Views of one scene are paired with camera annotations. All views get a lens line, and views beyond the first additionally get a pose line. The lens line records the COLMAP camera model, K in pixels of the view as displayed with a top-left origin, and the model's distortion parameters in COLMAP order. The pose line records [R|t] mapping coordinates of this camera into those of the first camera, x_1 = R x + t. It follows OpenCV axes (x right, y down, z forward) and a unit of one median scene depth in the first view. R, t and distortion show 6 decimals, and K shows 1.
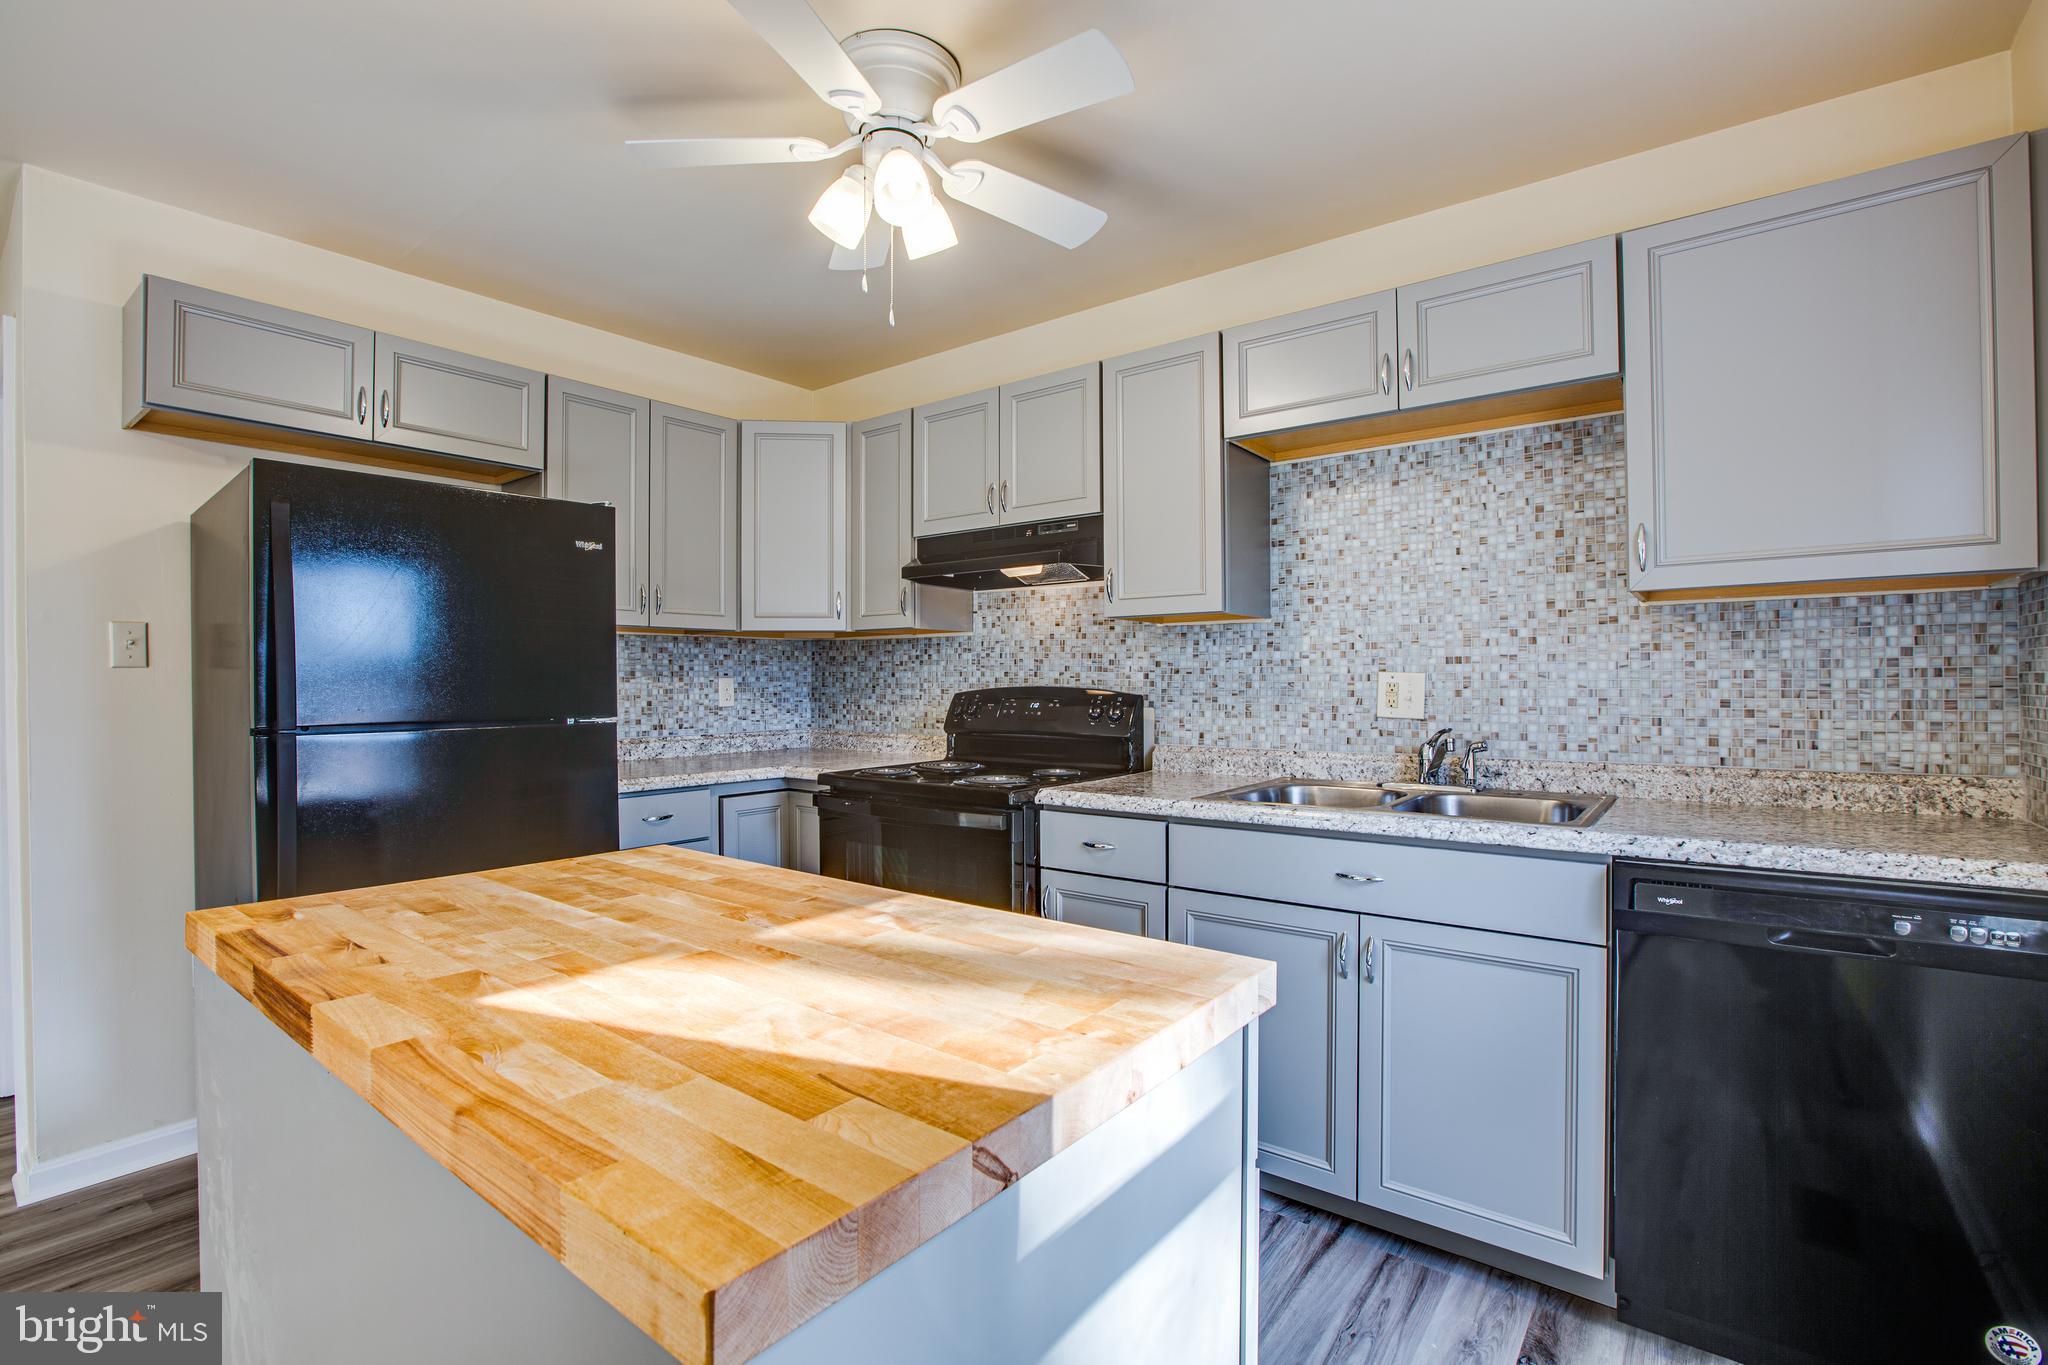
lens RADIAL K [[933.5, 0, 1019.7], [0, 933.5, 678.9], [0, 0, 1]] dist [-0.062204, 0.023158]
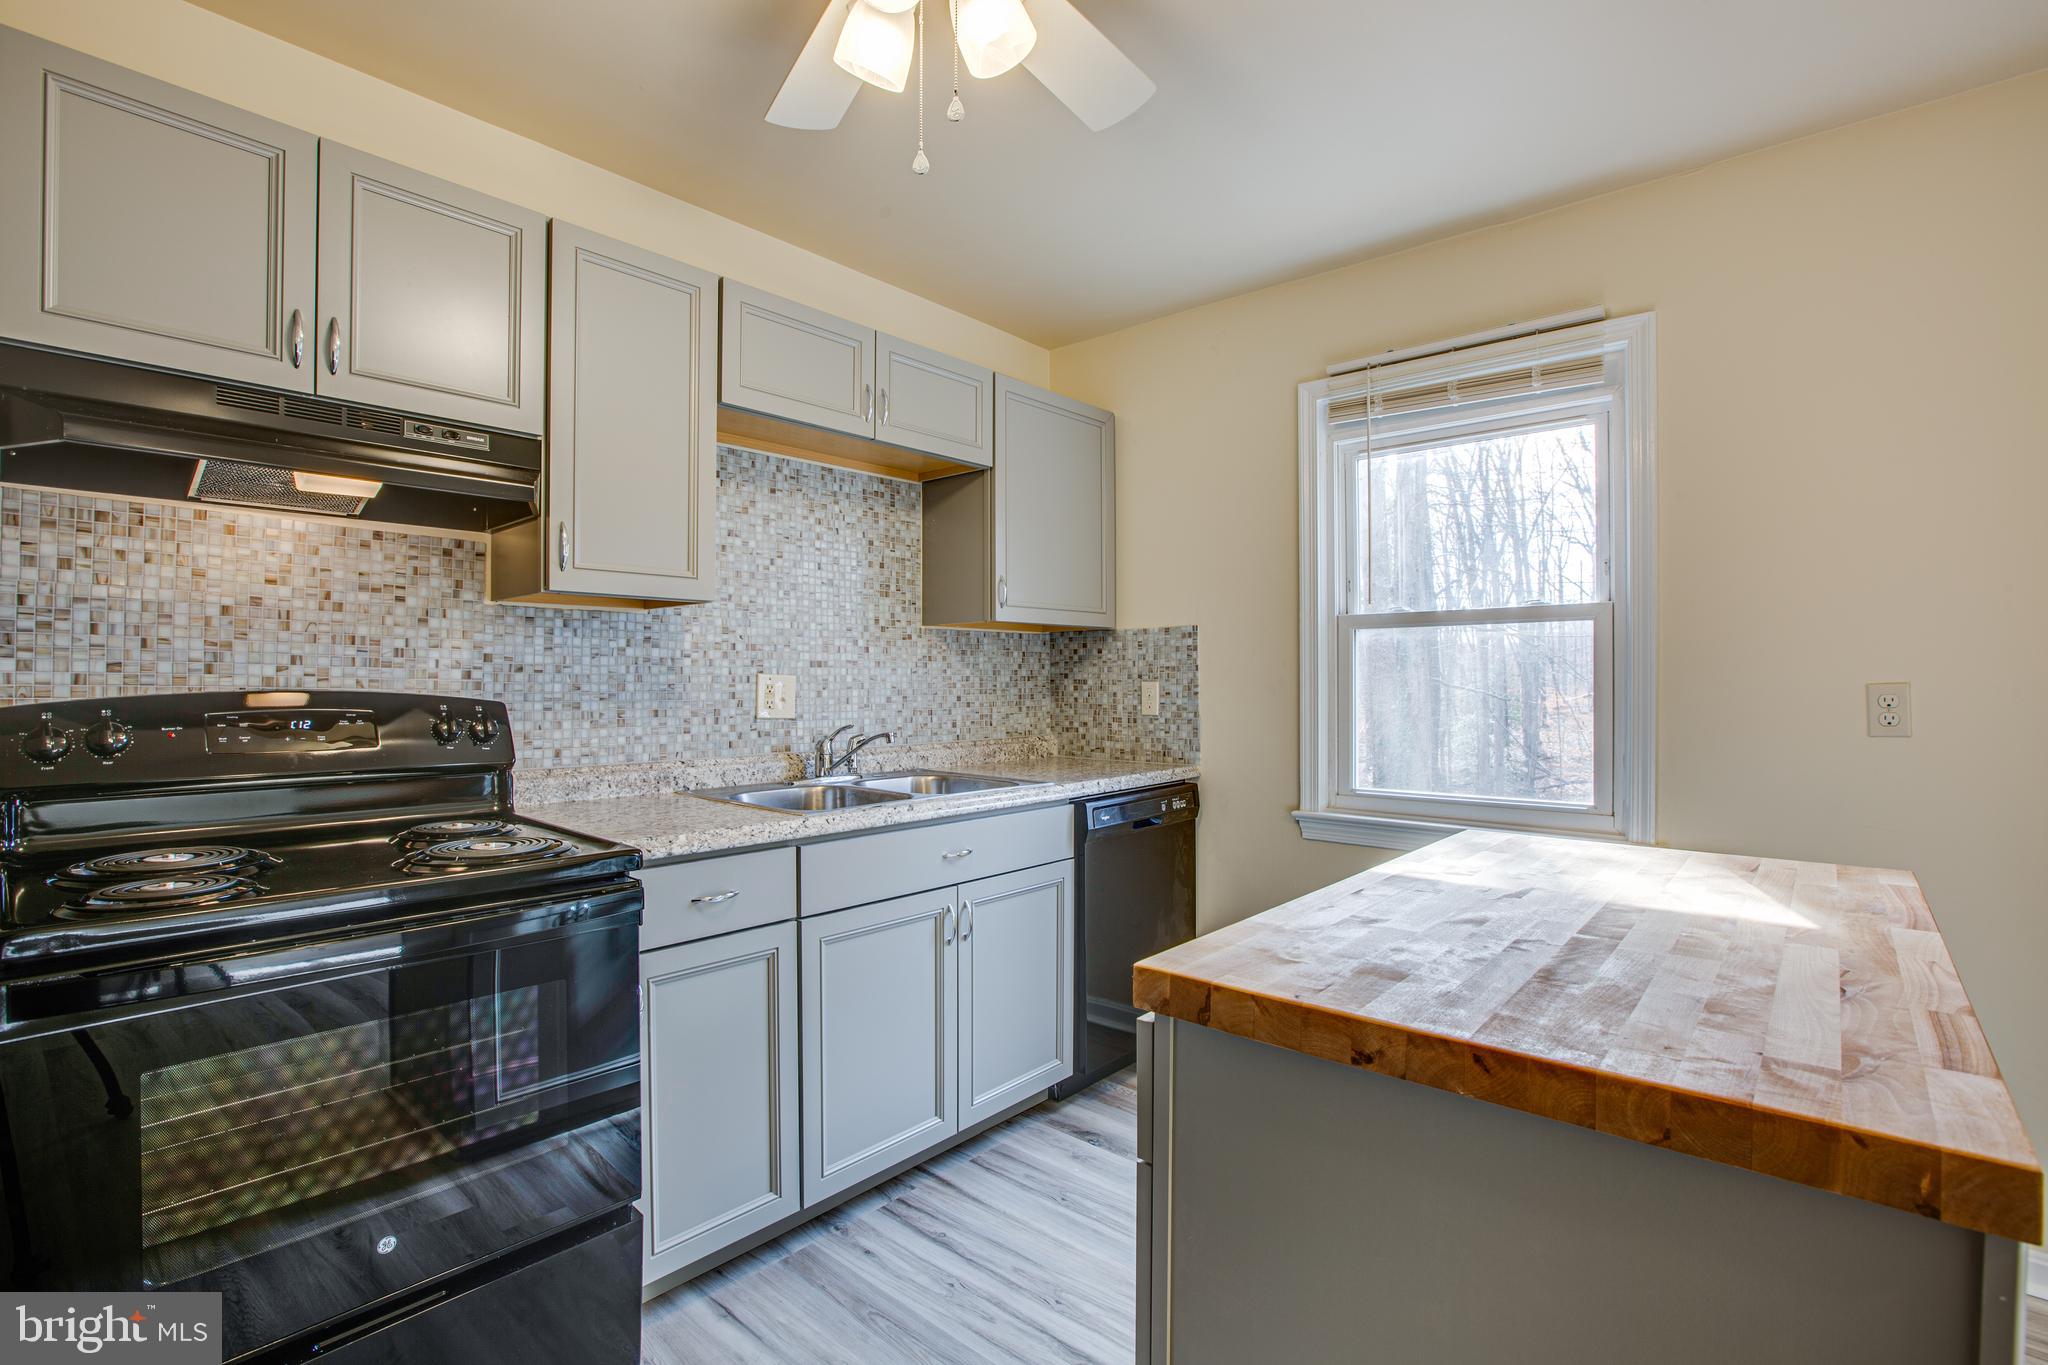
lens RADIAL K [[933.5, 0, 1019.7], [0, 933.5, 678.9], [0, 0, 1]] dist [-0.062204, 0.023158]
pose [[0.073787, 0.006544, 0.997253, -0.595838], [-0.002620, 0.999976, -0.006368, 0.003827], [-0.997271, -0.002143, 0.073803, 0.638425]]
